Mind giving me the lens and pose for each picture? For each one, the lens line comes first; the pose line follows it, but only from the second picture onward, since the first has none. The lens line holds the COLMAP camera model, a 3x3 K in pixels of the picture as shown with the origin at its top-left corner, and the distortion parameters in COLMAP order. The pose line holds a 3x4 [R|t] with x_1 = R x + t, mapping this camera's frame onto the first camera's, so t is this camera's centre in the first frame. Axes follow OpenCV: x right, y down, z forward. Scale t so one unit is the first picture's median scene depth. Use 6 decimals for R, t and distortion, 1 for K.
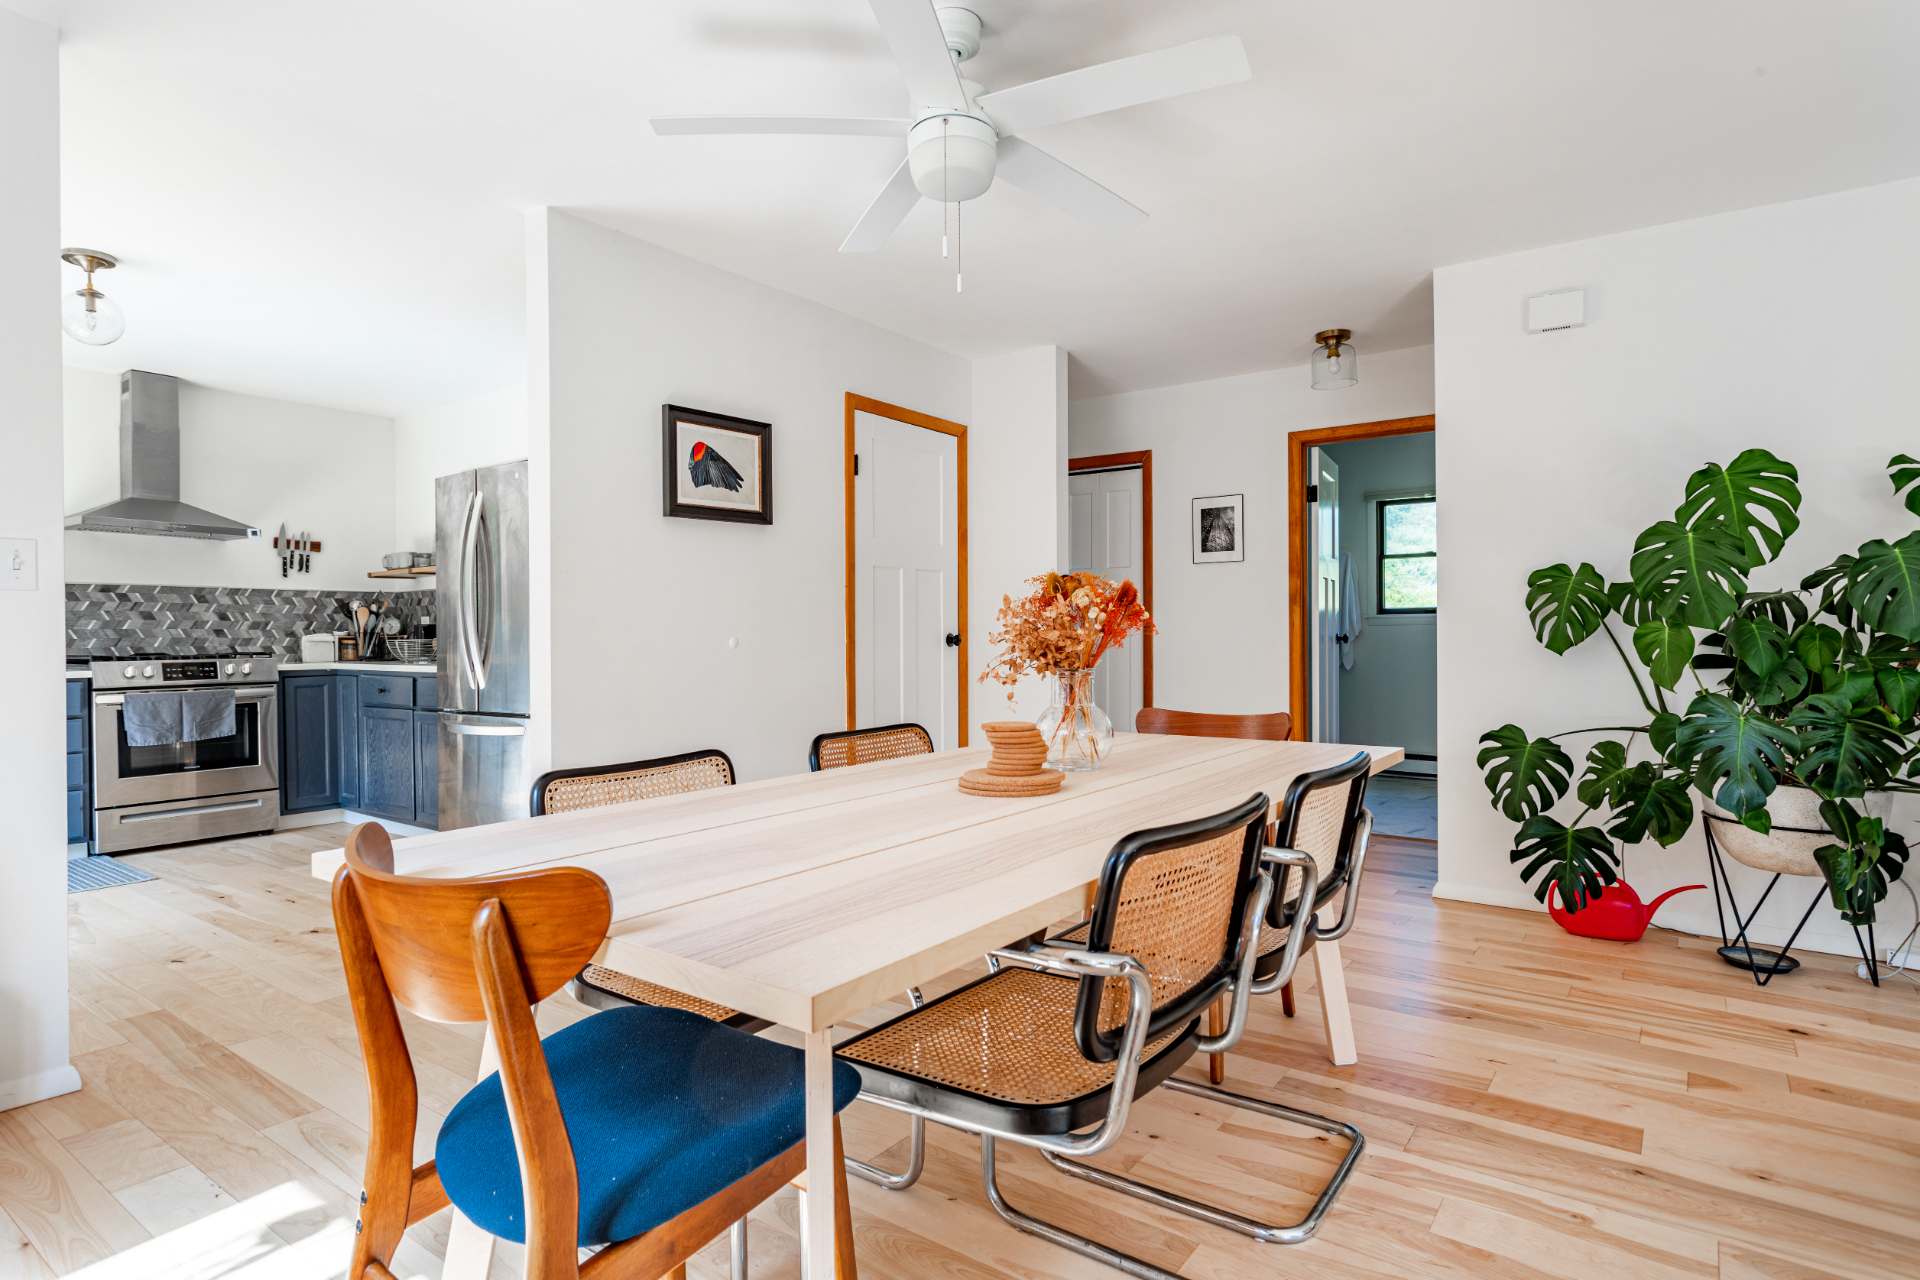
lens RADIAL K [[1000.6, 0, 960.0], [0, 1000.6, 640.0], [0, 0, 1]] dist [0.000988, 0.000849]
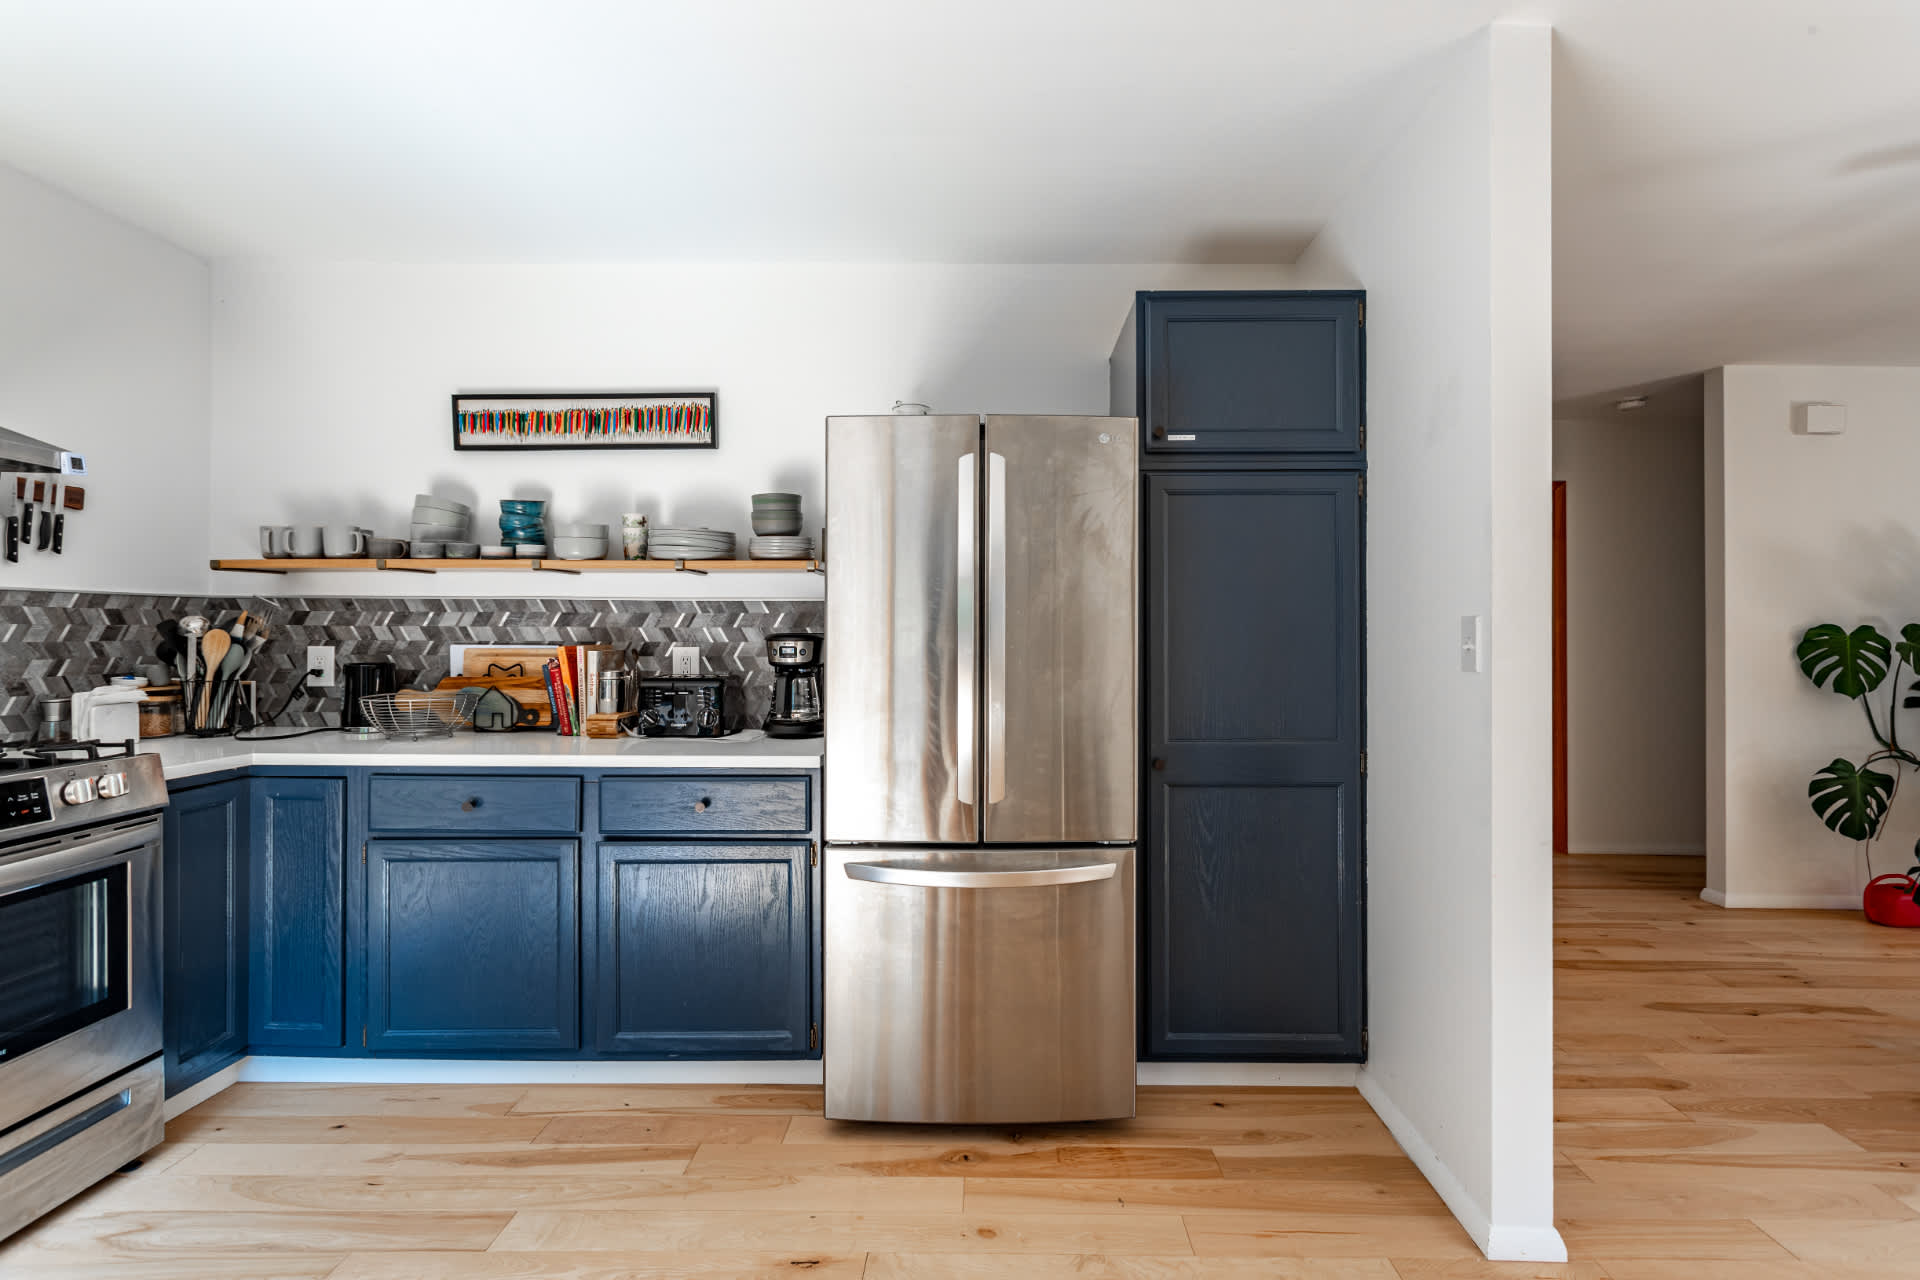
lens RADIAL K [[933.0, 0, 994.1], [0, 933.0, 626.0], [0, 0, 1]] dist [0.001610, 0.000427]
pose [[0.811592, 0.013743, 0.584064, -0.635270], [-0.006629, 0.999876, -0.014316, -0.035086], [-0.584188, 0.007747, 0.811582, 0.459035]]
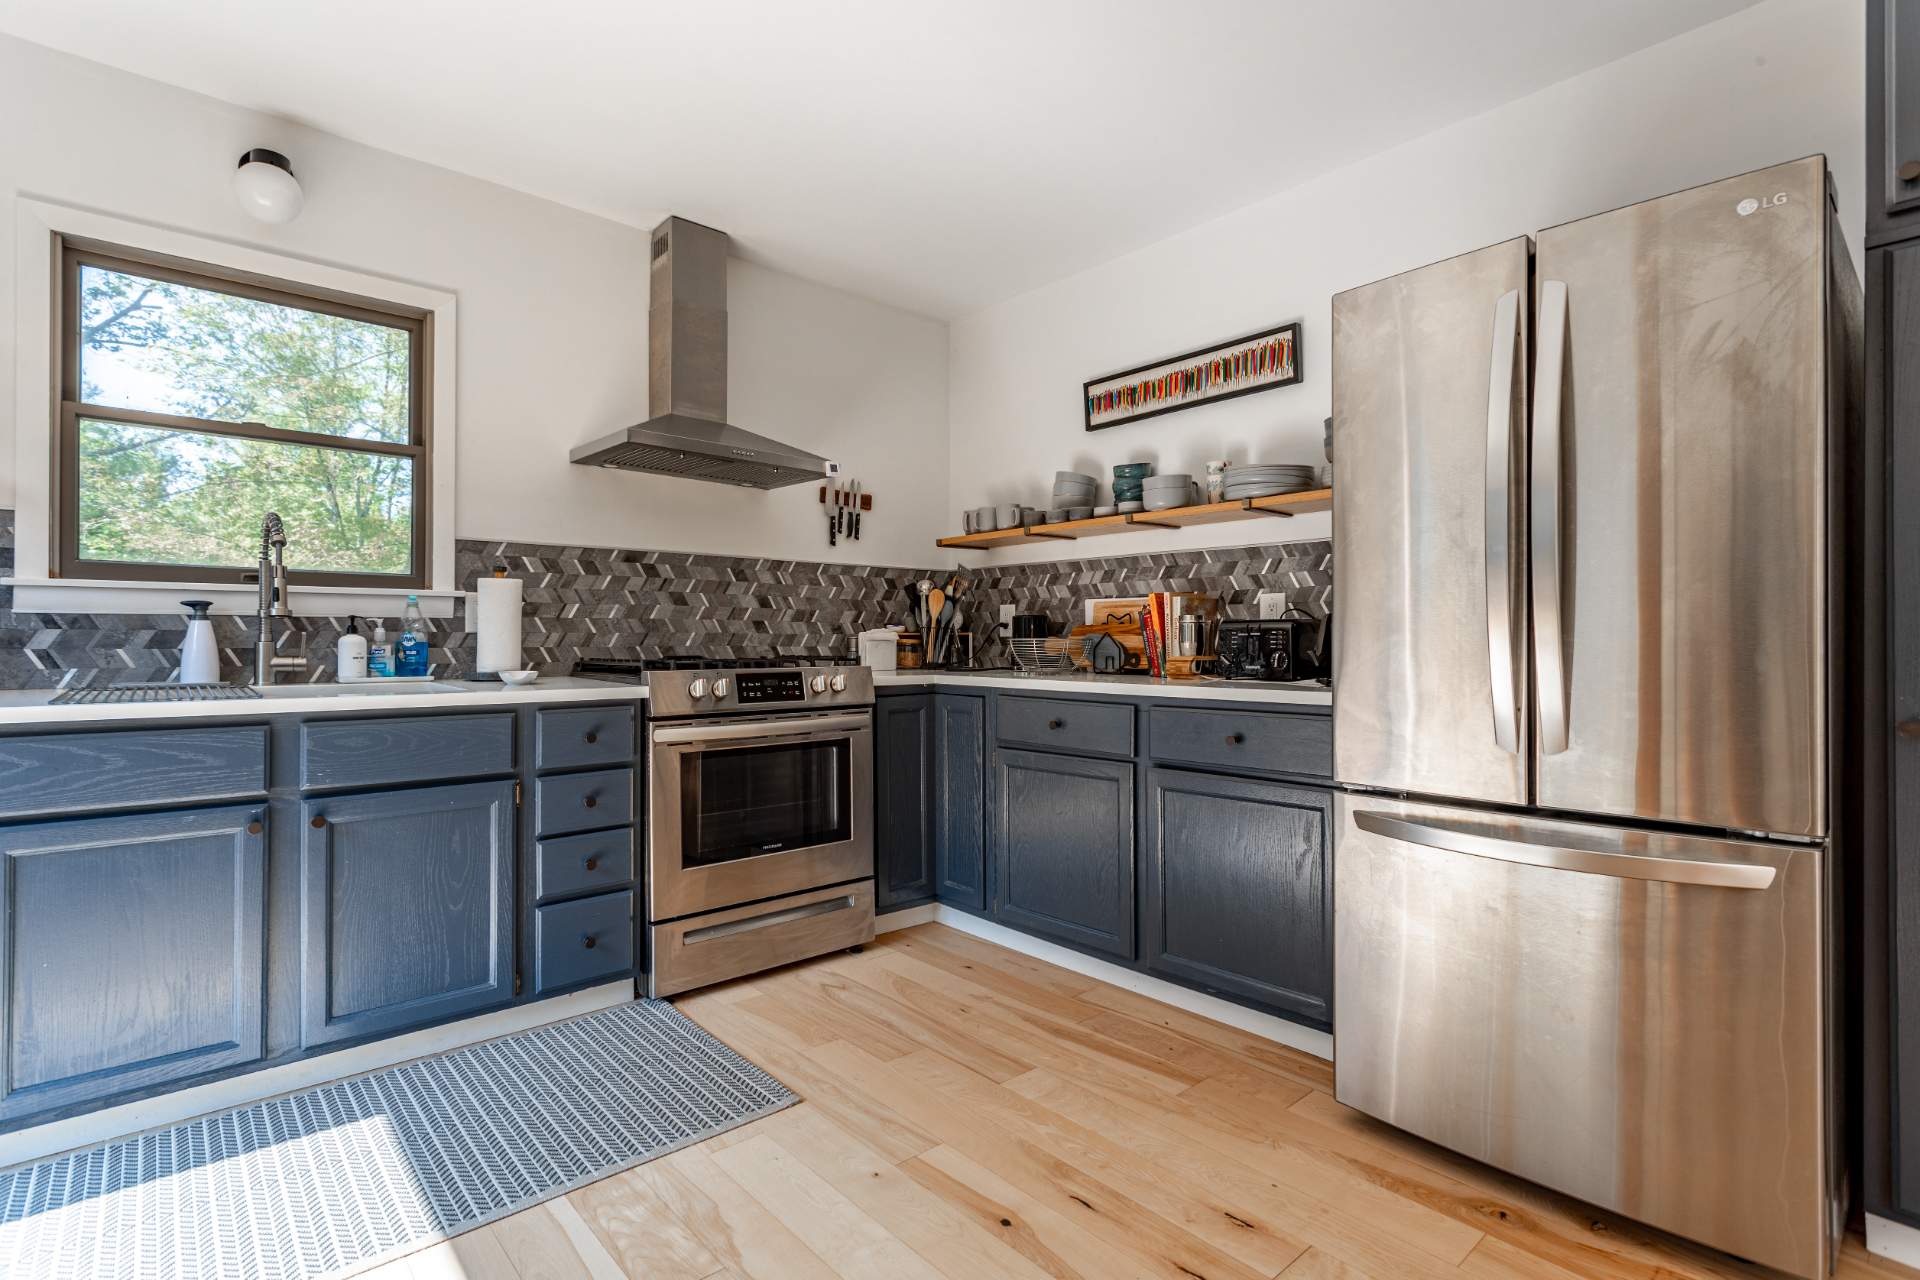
lens RADIAL K [[922.5, 0, 960.0], [0, 922.5, 640.0], [0, 0, 1]] dist [0.000860, 0.001151]
pose [[0.976337, 0.007659, -0.216121, -0.512638], [-0.008785, 0.999952, -0.004247, 0.003900], [0.216078, 0.006045, 0.976357, 0.458843]]
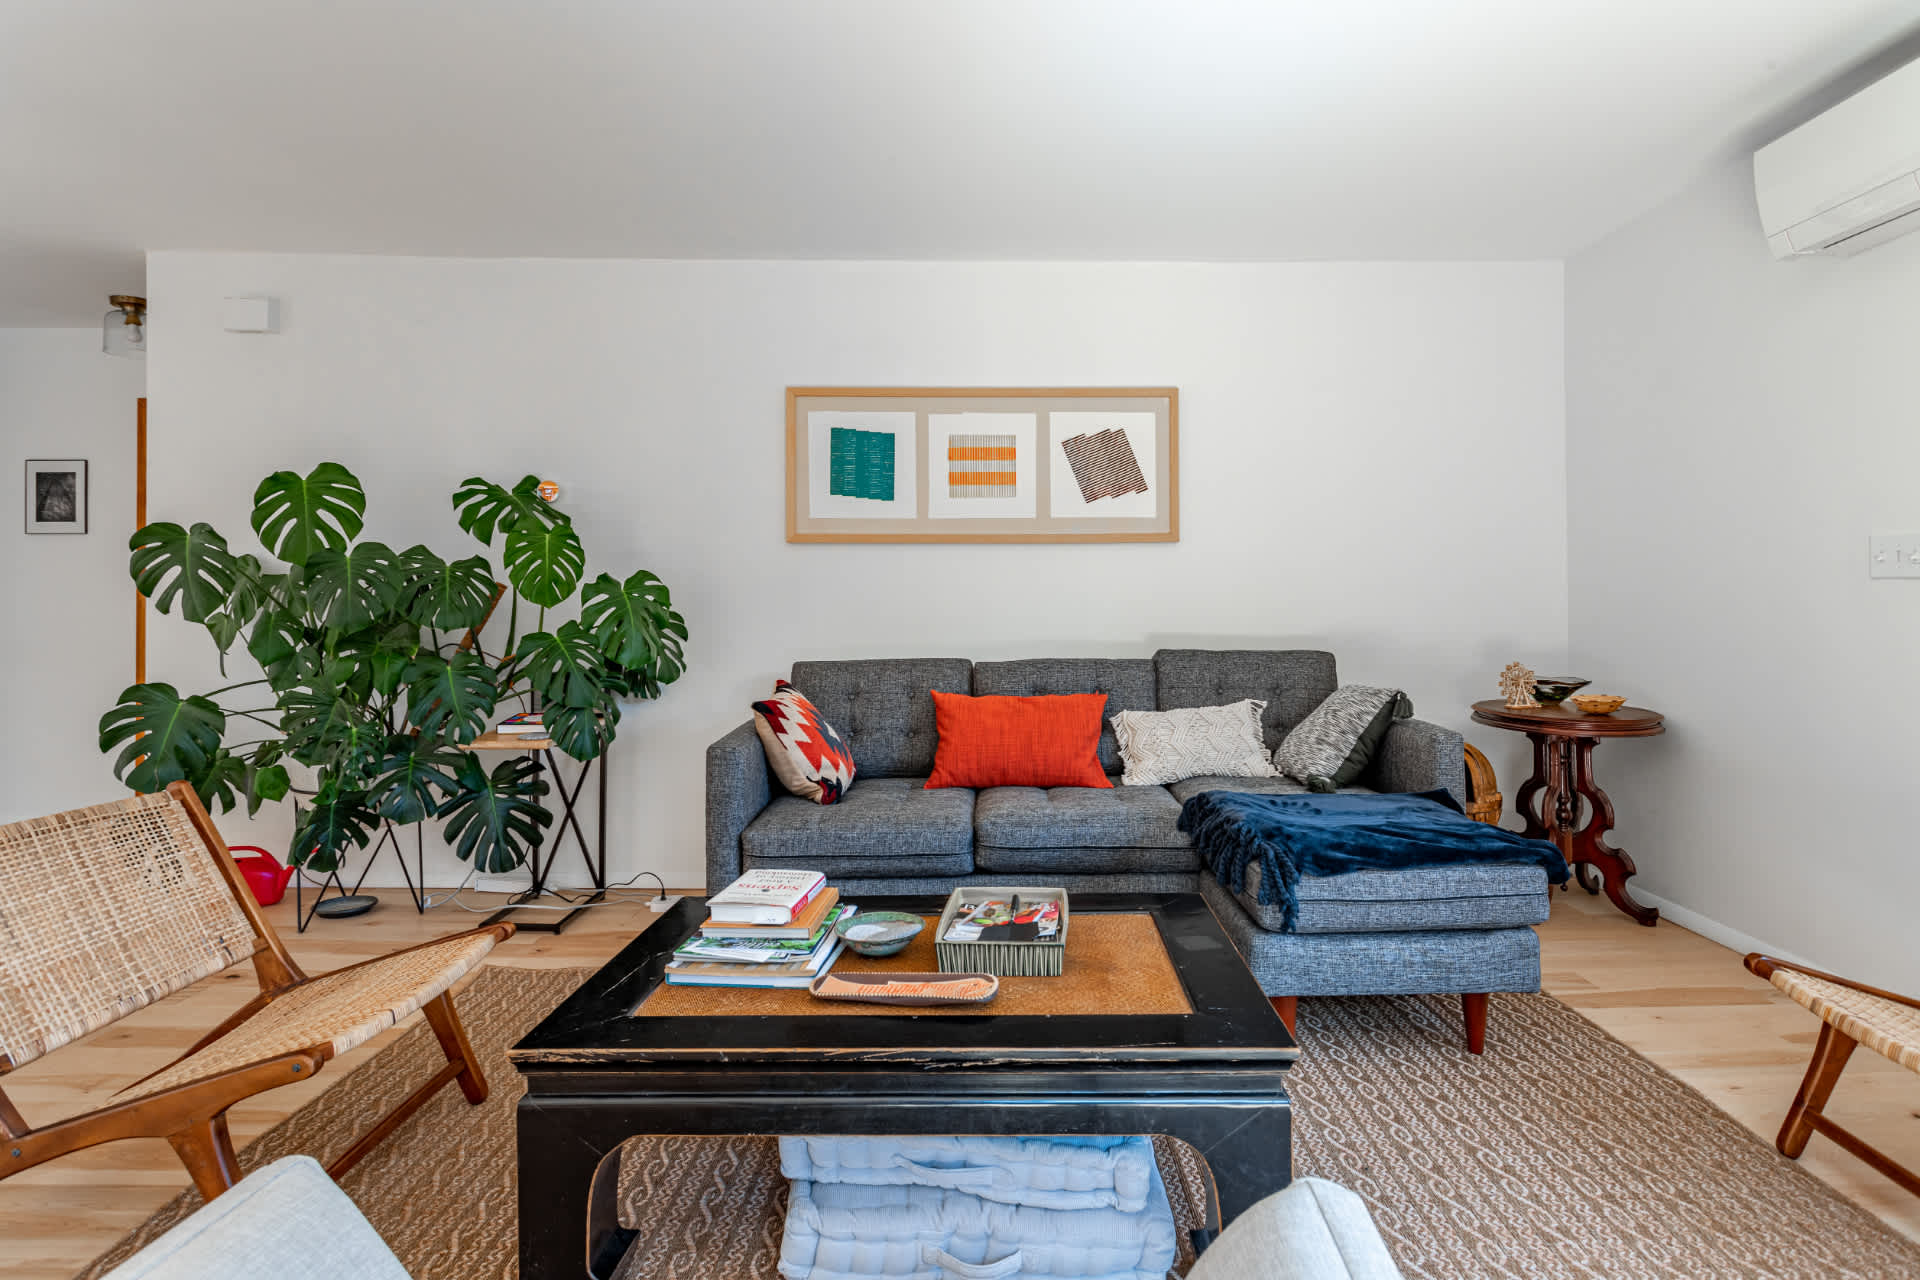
lens RADIAL K [[1003.0, 0, 916.2], [0, 1003.0, 596.1], [0, 0, 1]] dist [-0.021936, 0.025559]
pose [[0.803268, 0.005921, 0.595589, 0.370932], [-0.000356, 0.999955, -0.009462, -0.015446], [-0.595618, 0.007389, 0.803234, -0.182300]]
